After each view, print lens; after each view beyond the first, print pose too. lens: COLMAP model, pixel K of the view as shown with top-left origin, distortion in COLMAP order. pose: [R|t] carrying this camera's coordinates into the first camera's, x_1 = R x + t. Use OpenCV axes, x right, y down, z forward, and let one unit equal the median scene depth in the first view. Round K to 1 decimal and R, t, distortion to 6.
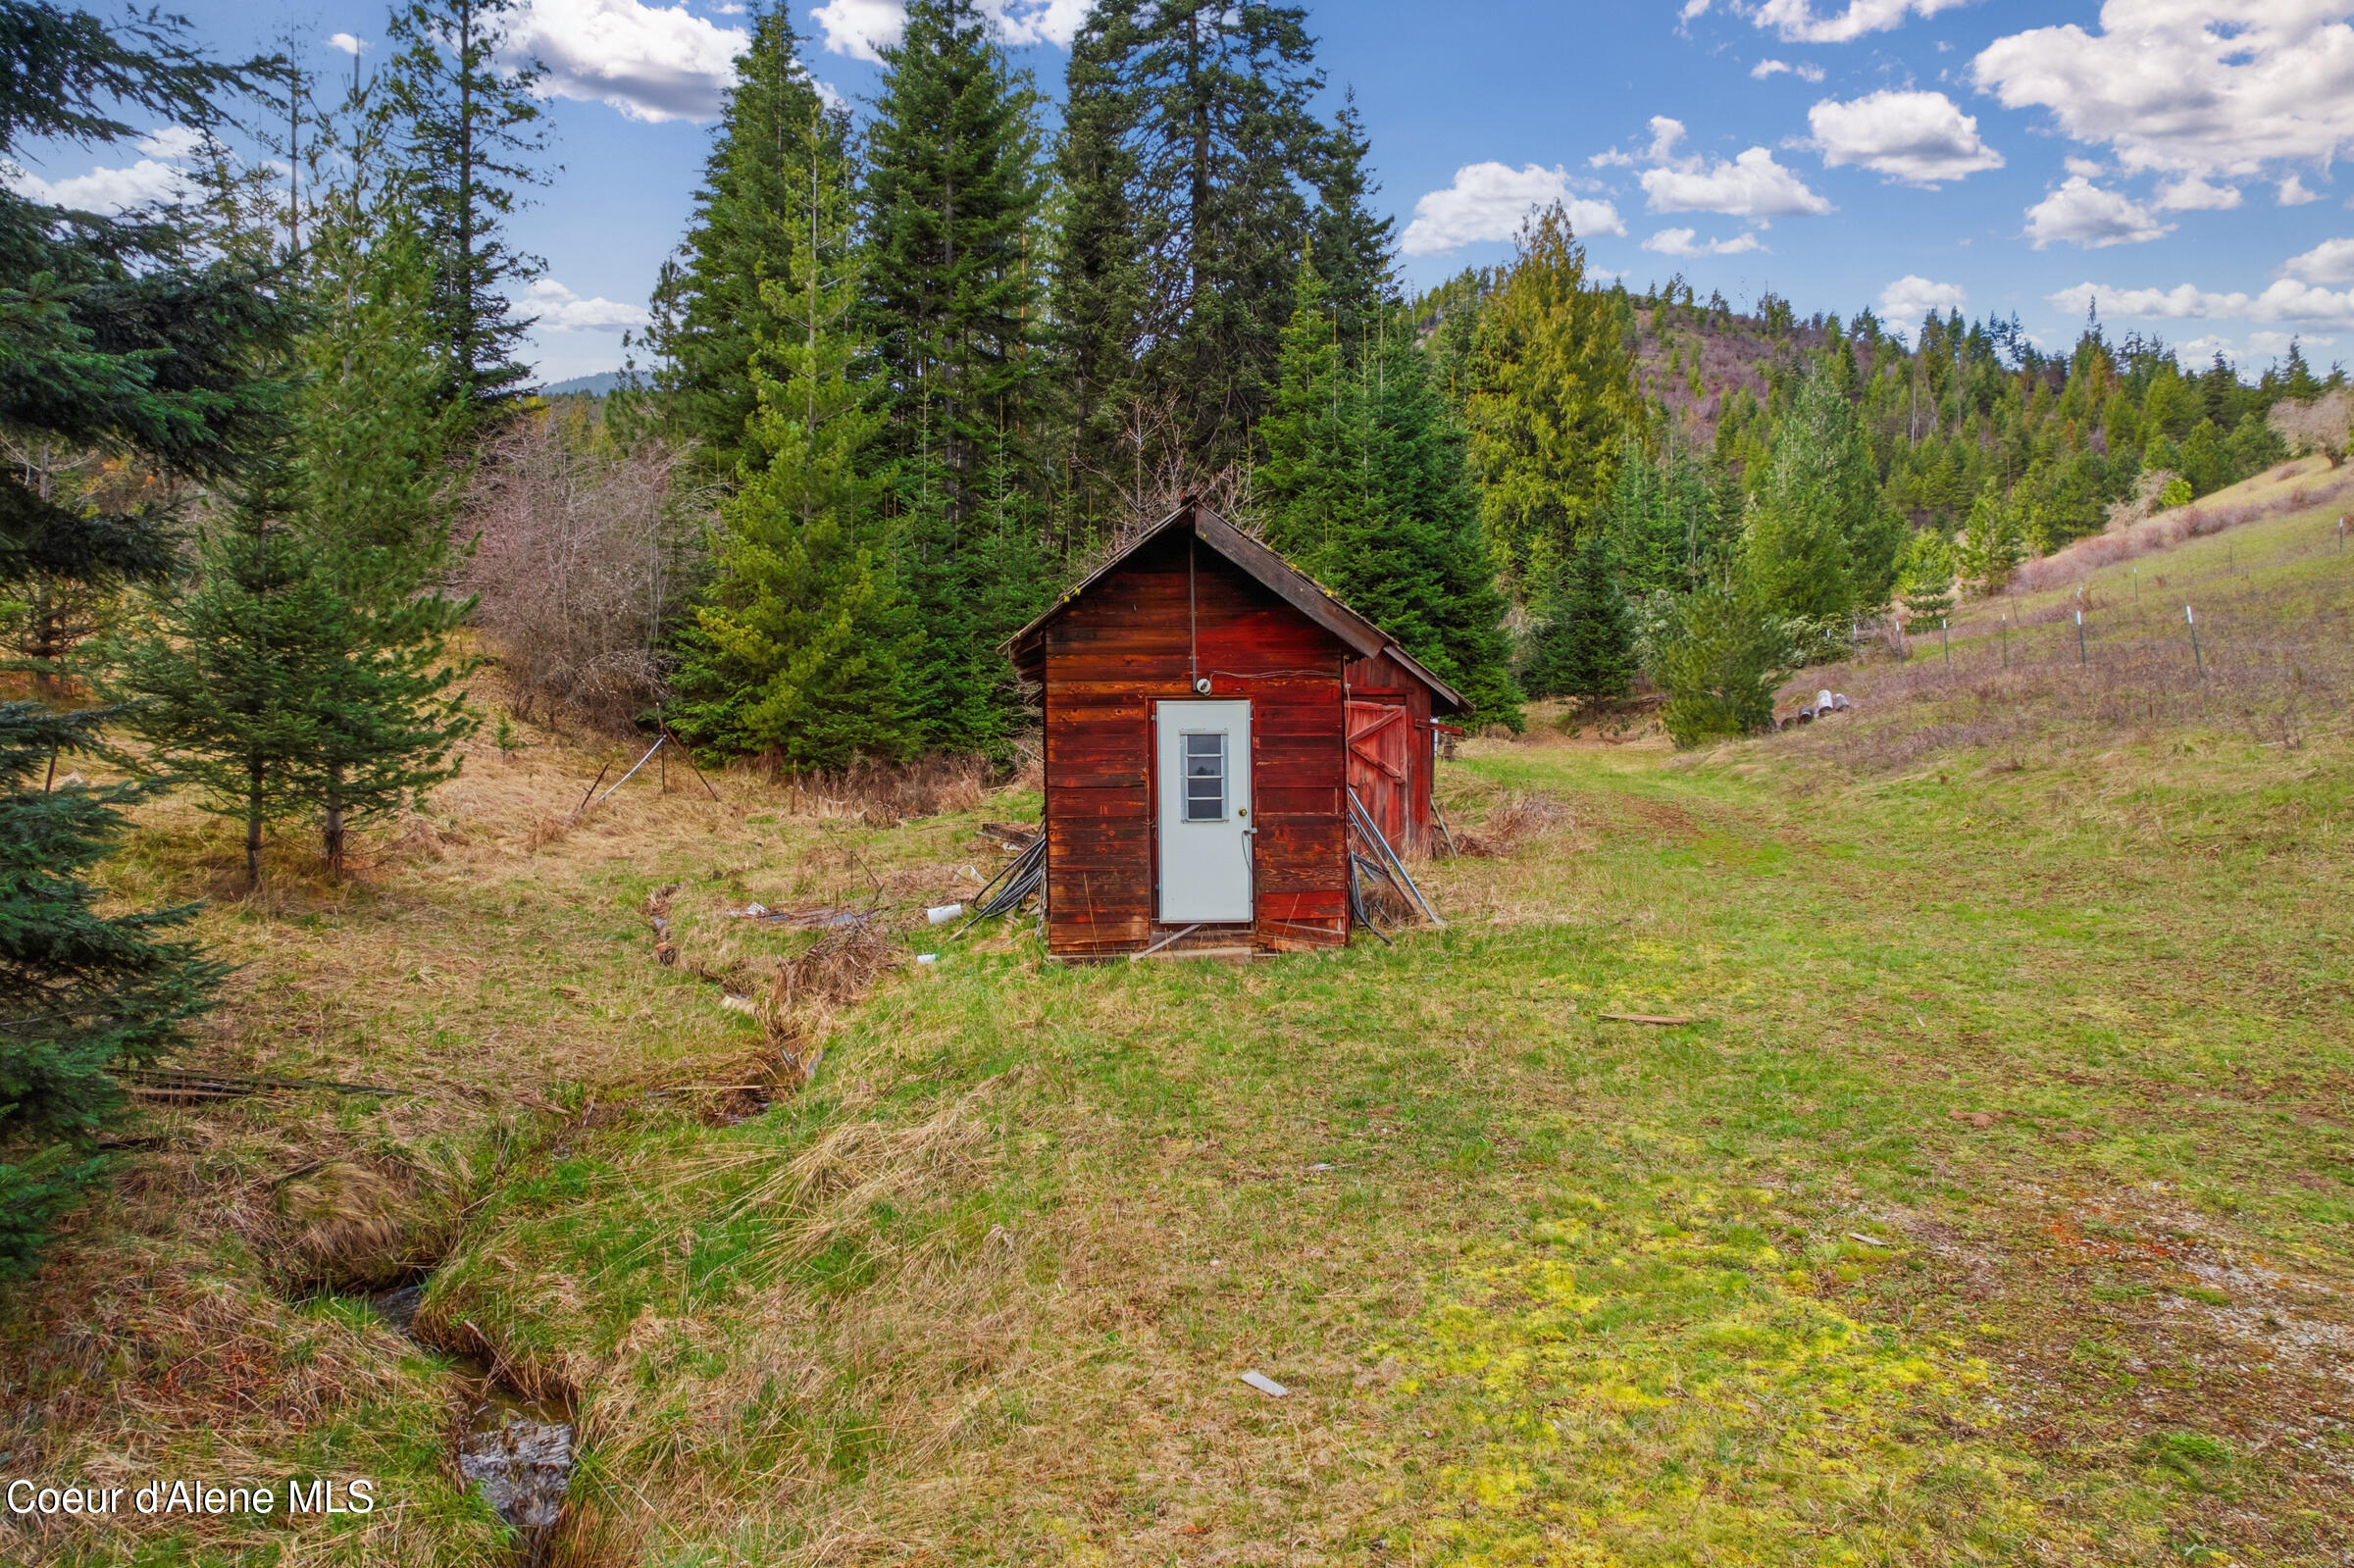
lens RADIAL K [[1501.4, 0, 1177.0], [0, 1501.4, 784.0], [0, 0, 1]] dist [-0.069025, 0.053561]
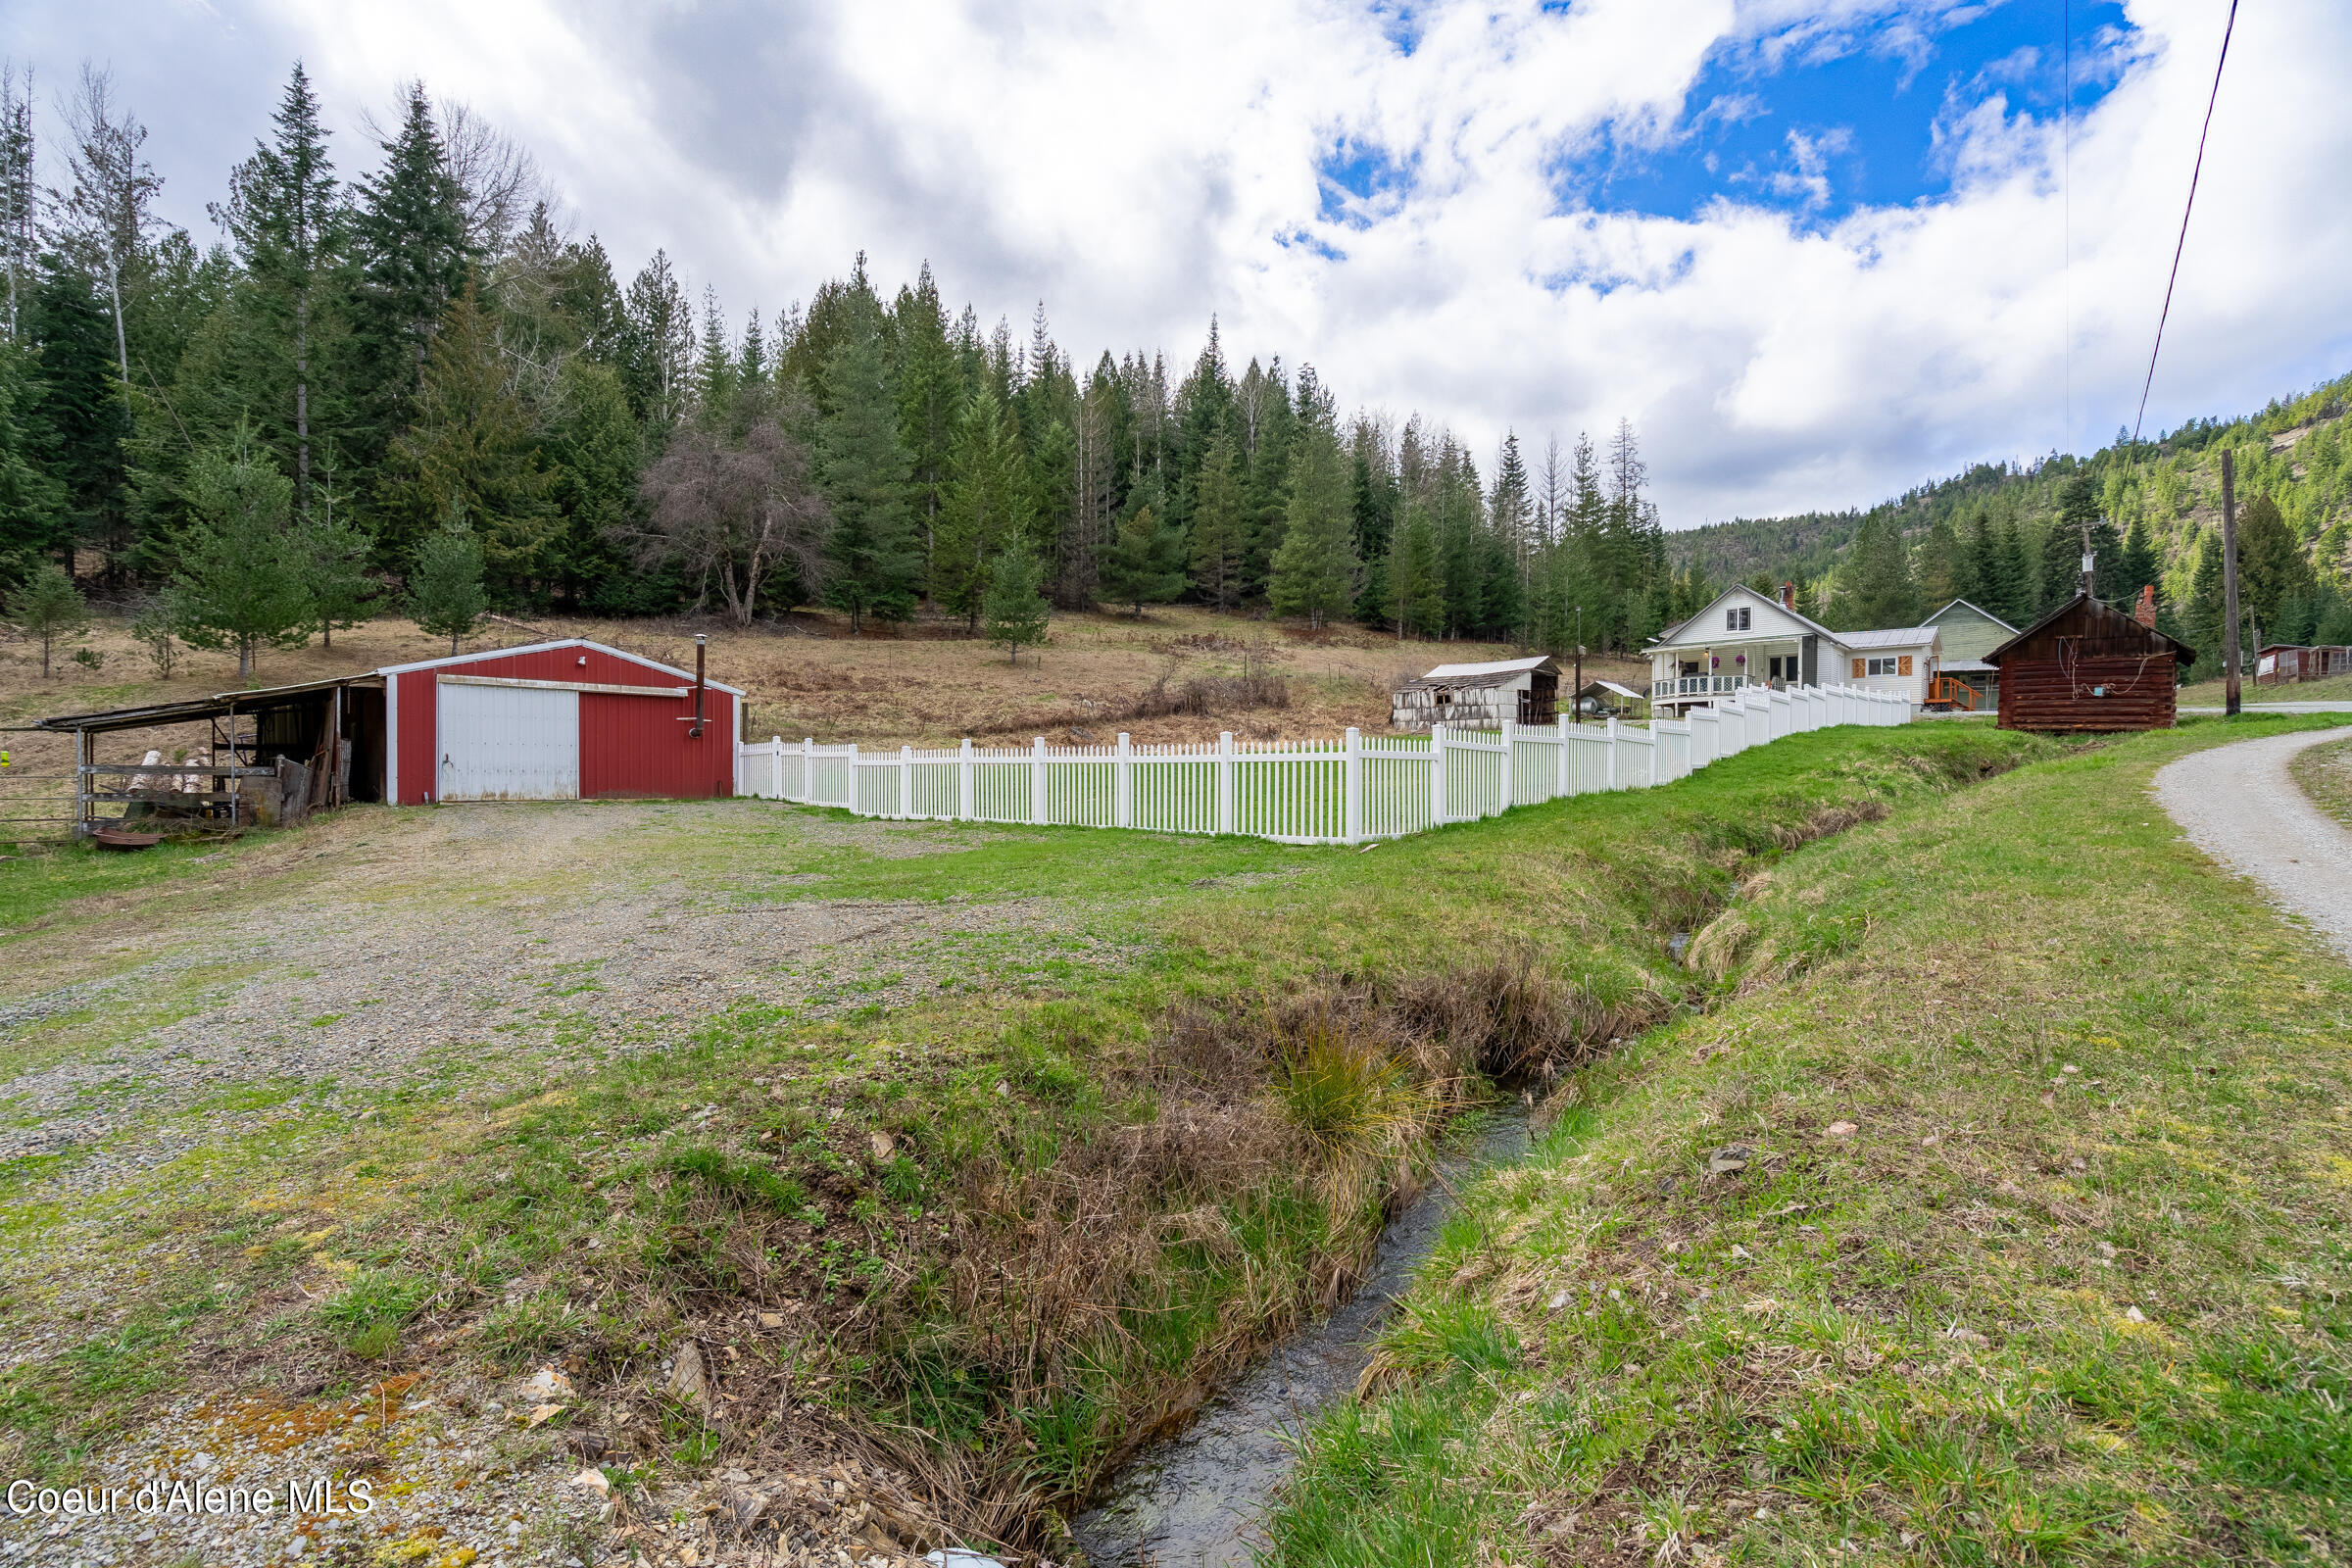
lens RADIAL K [[1056.6, 0, 1183.1], [0, 1056.6, 784.1], [0, 0, 1]] dist [-0.003451, 0.000826]
pose [[0.773172, 0.002799, -0.634191, -0.009471], [-0.011507, 0.999888, -0.009617, 0.043671], [0.634092, 0.014733, 0.773117, -0.483832]]
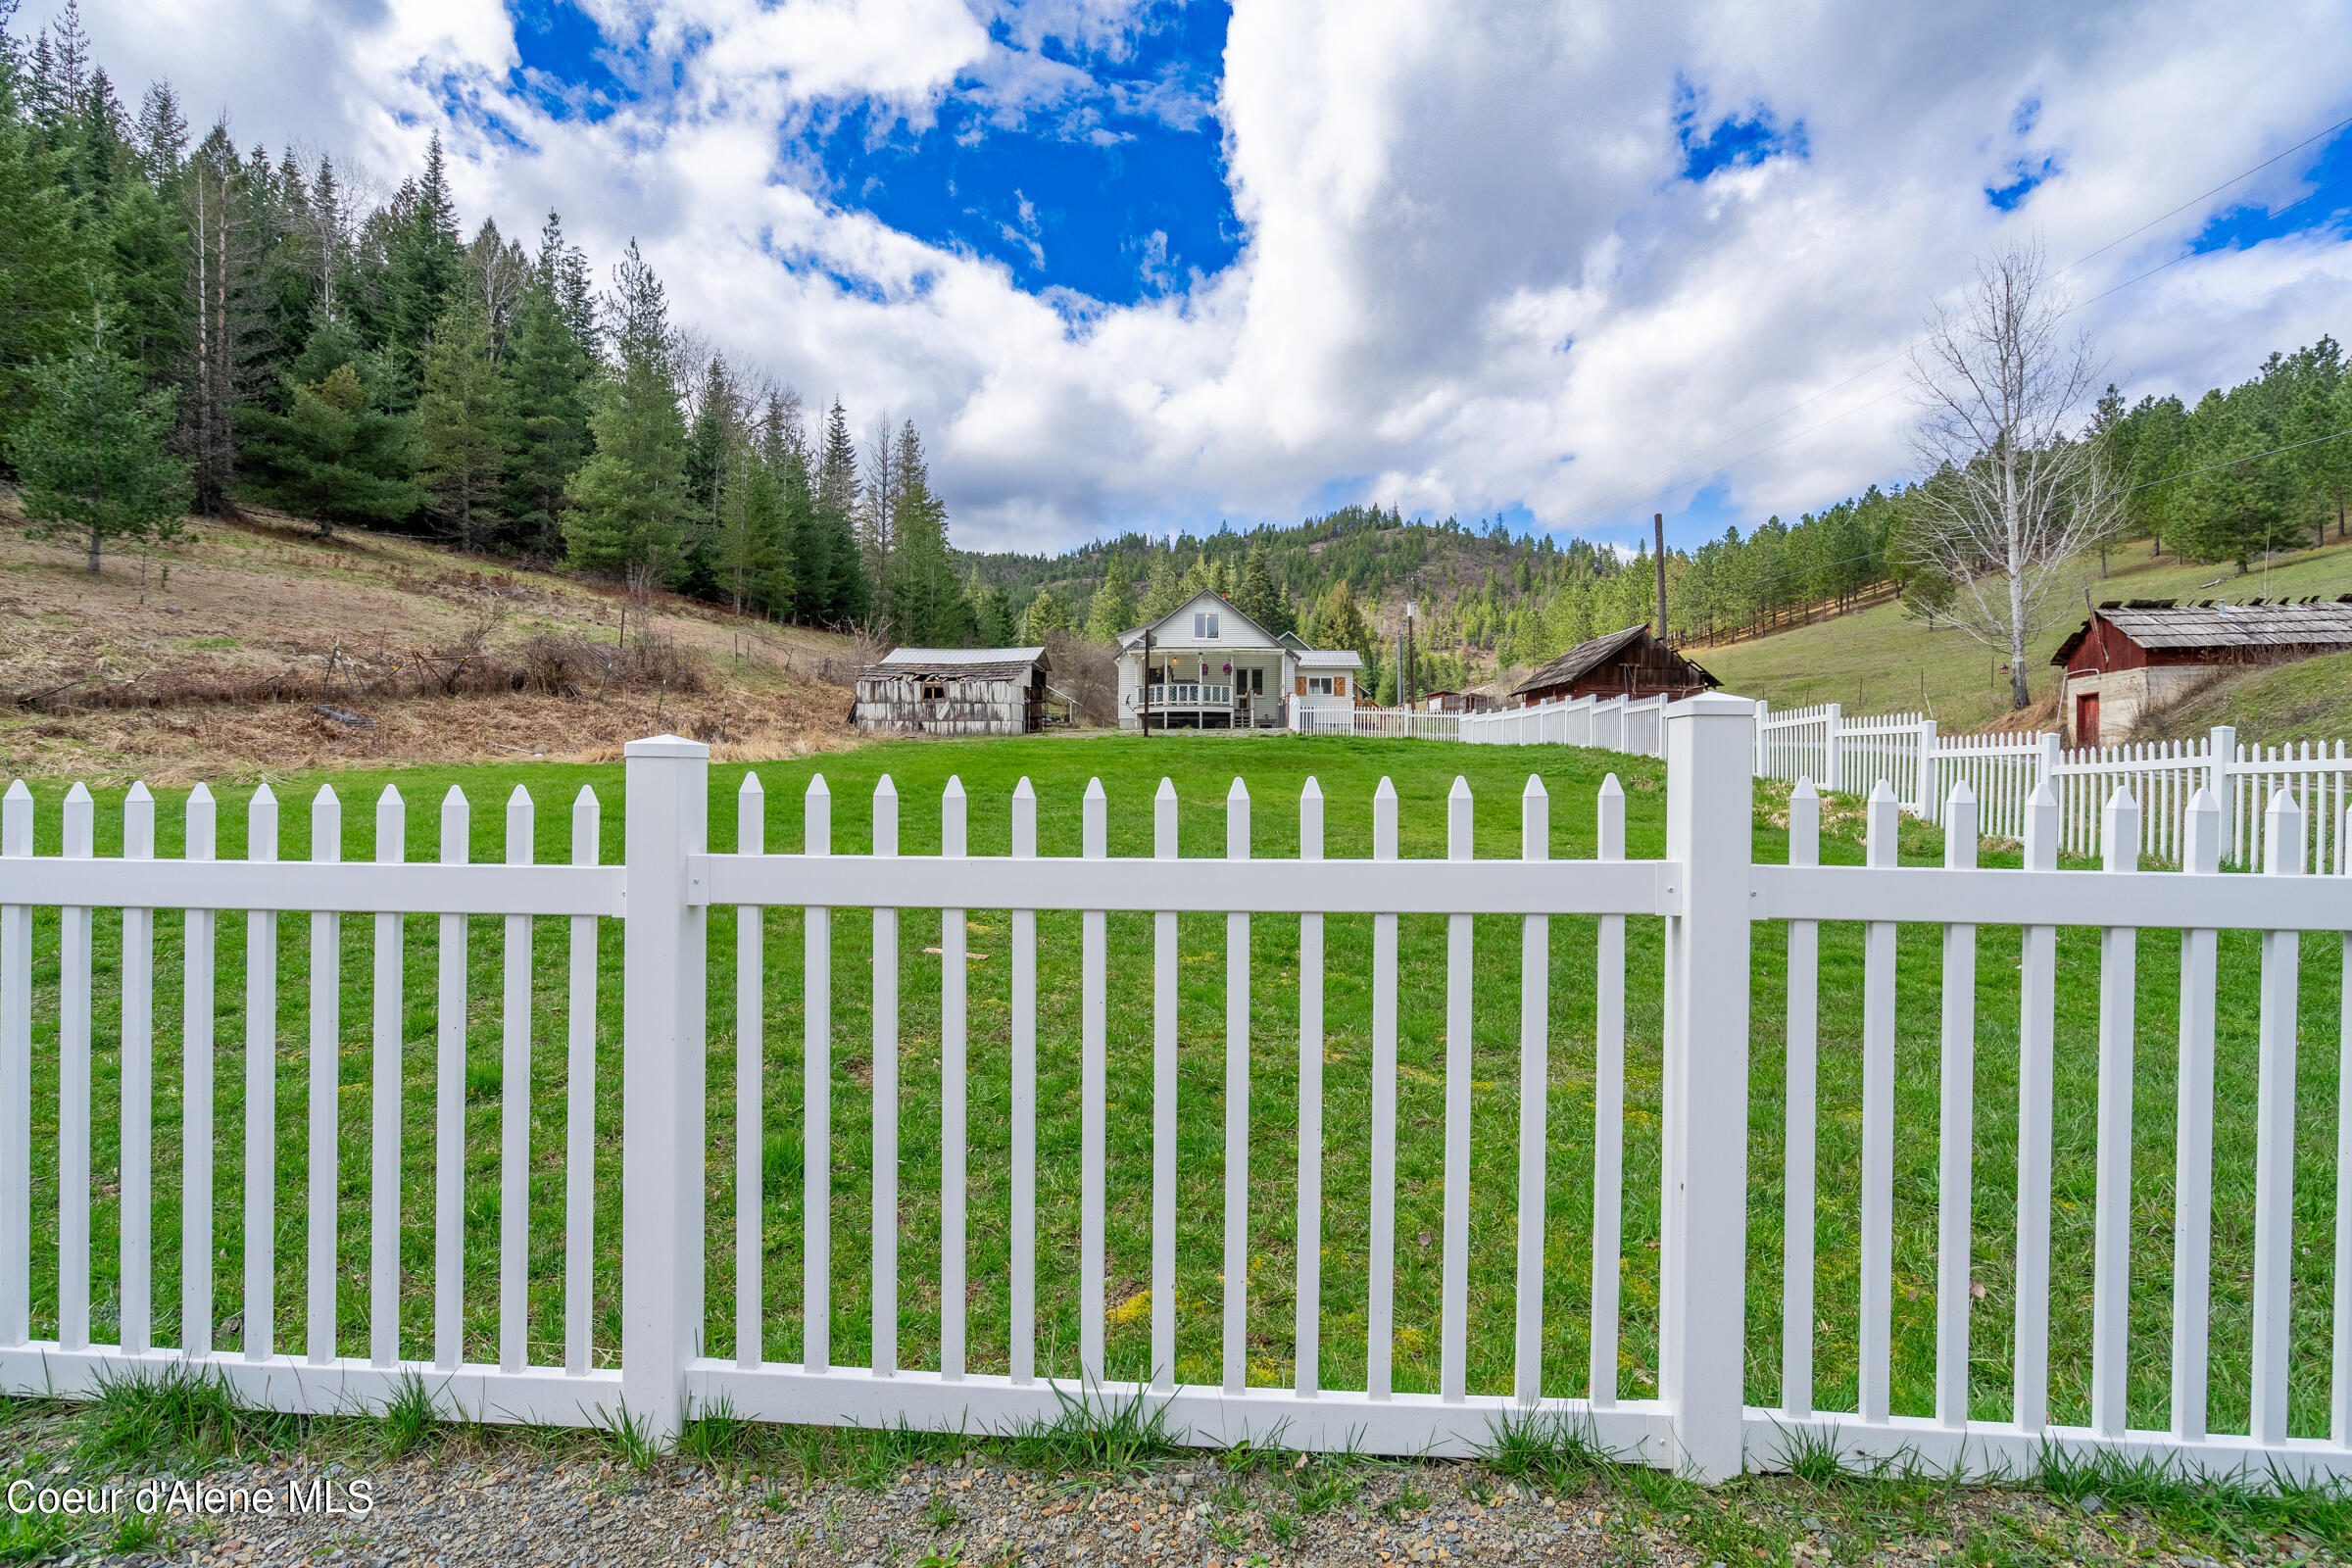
lens RADIAL K [[1056.6, 0, 1183.1], [0, 1056.6, 784.1], [0, 0, 1]] dist [-0.003451, 0.000826]
pose [[0.999711, 0.000384, 0.024053, -0.056668], [0.000109, 0.999790, -0.020506, 0.041630], [-0.024056, 0.020502, 0.999500, -0.454983]]
